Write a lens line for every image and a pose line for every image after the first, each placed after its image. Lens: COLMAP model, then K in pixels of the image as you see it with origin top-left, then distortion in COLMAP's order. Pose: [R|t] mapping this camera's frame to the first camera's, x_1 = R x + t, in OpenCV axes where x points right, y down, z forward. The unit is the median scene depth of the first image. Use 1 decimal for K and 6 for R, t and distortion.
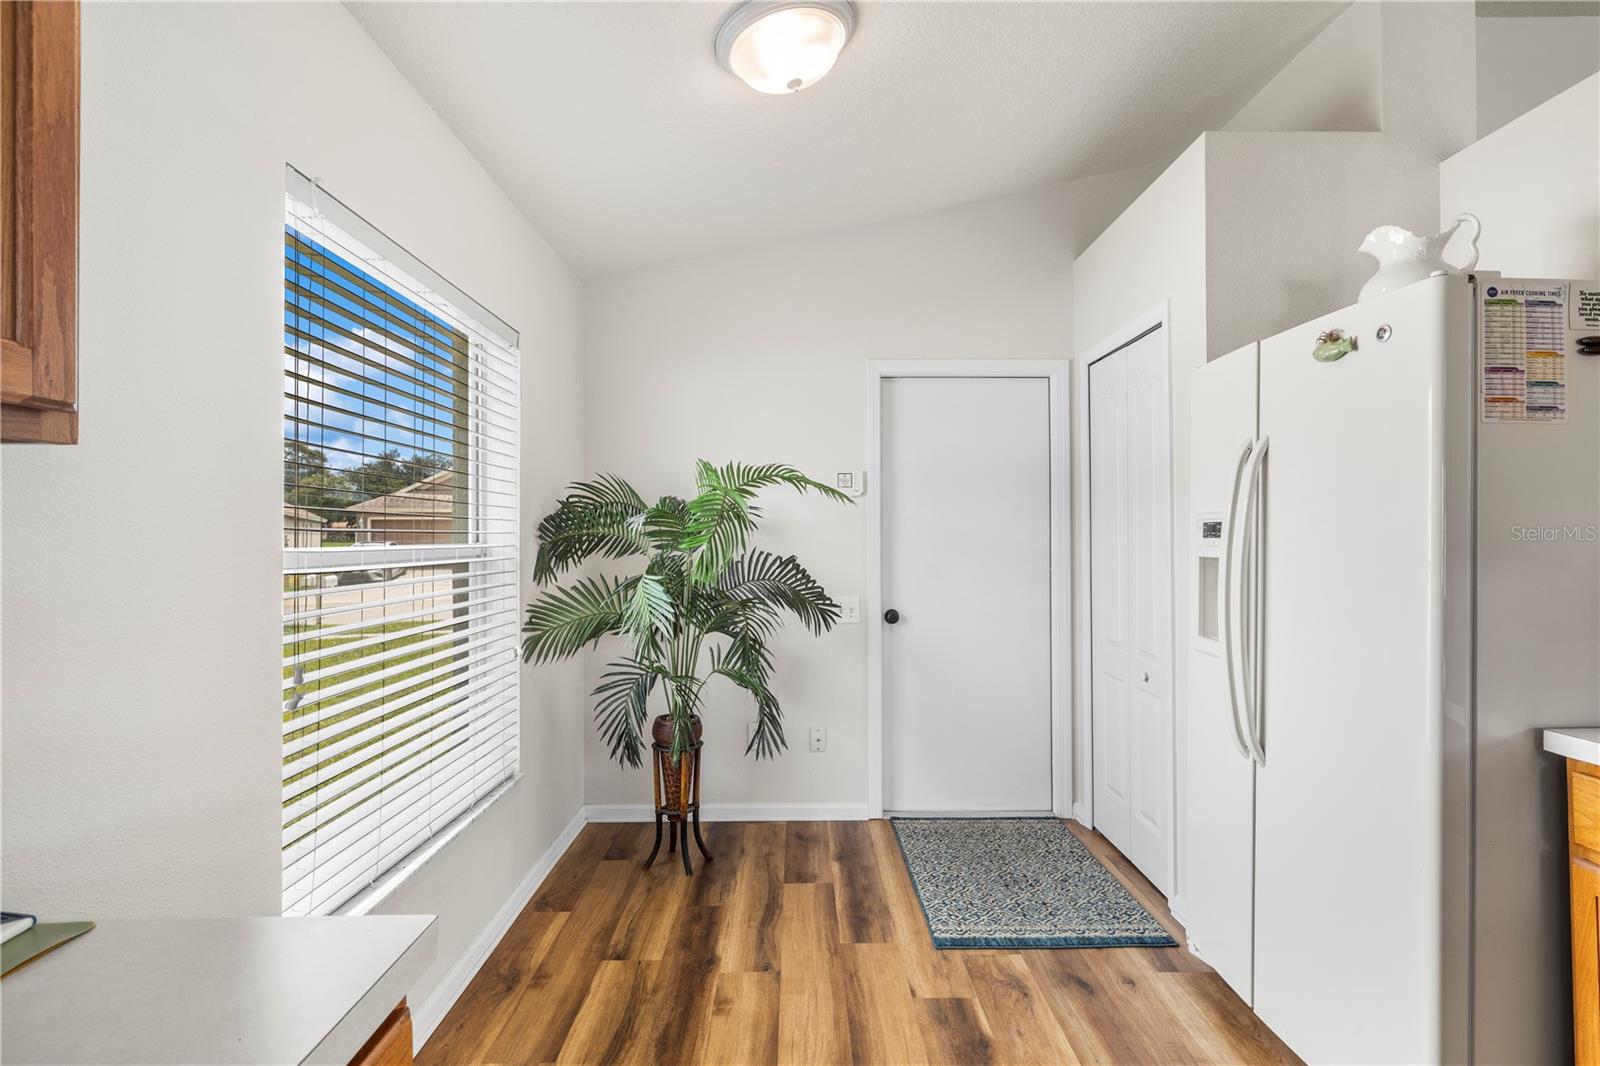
lens RADIAL K [[817.4, 0, 816.5], [0, 817.4, 531.8], [0, 0, 1]] dist [-0.001184, -0.000135]
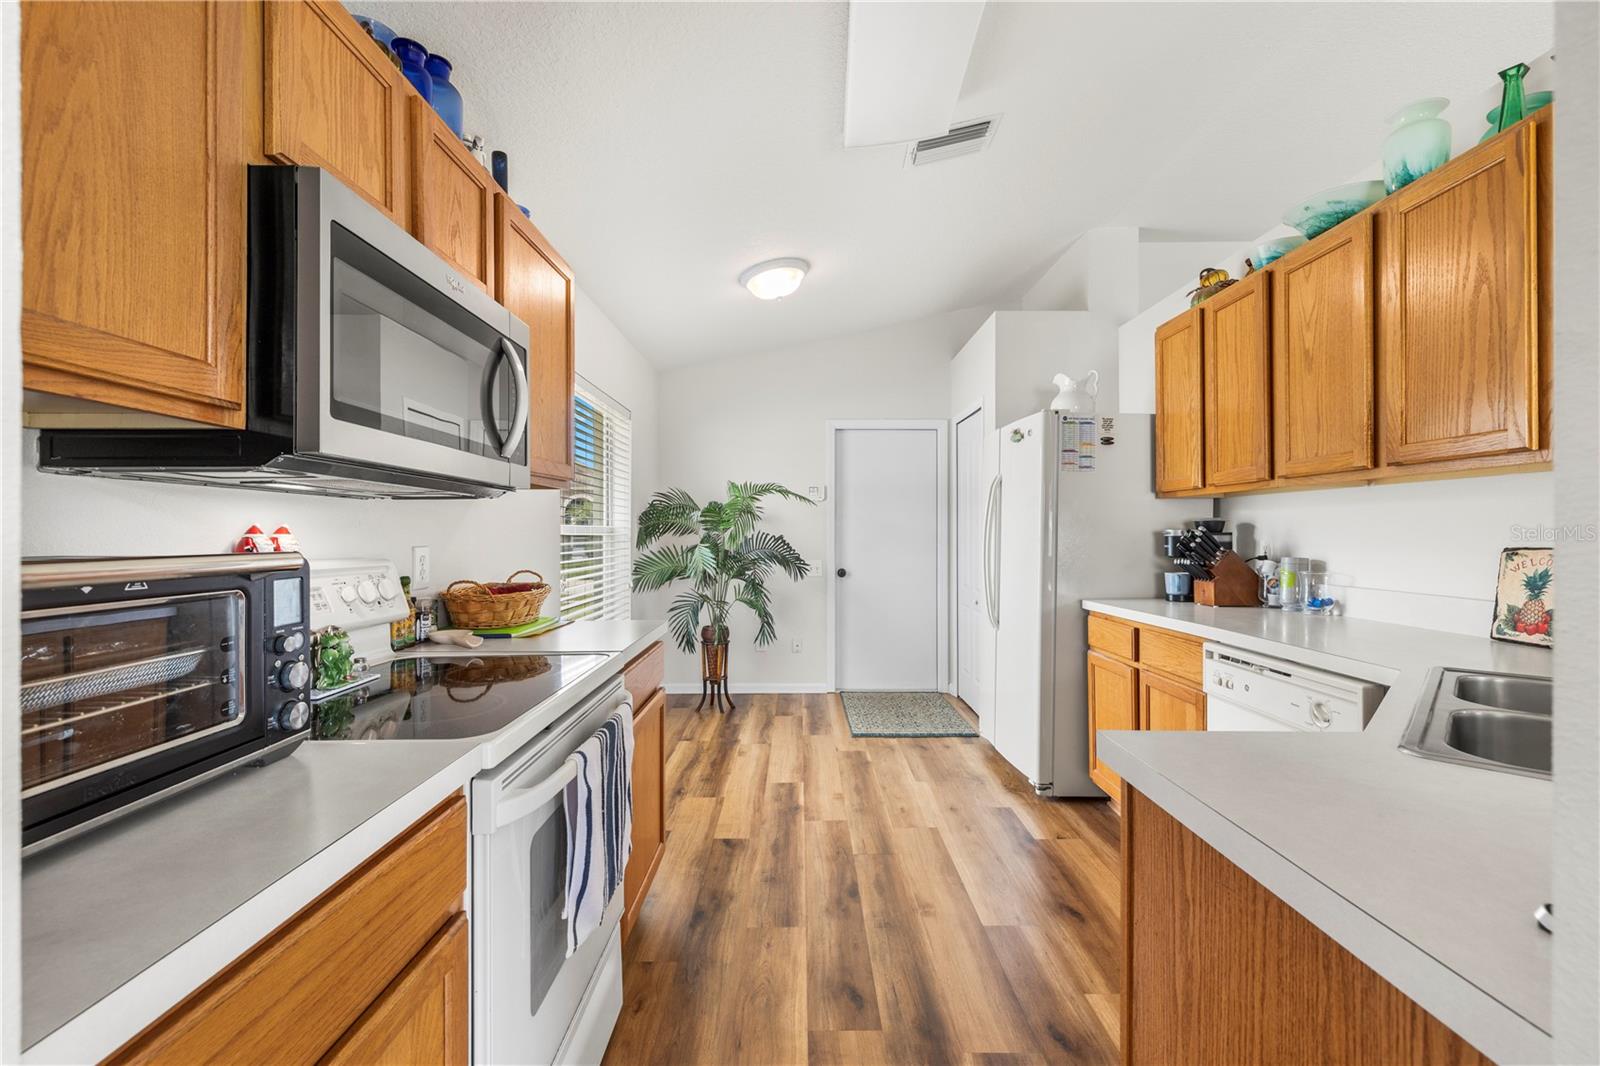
lens RADIAL K [[679.5, 0, 812.6], [0, 679.5, 531.7], [0, 0, 1]] dist [0.001688, 0.000242]
pose [[0.999990, 0.003302, -0.002854, 0.046711], [-0.003288, 0.999982, 0.005041, 0.016193], [0.002871, -0.005032, 0.999983, -0.504229]]
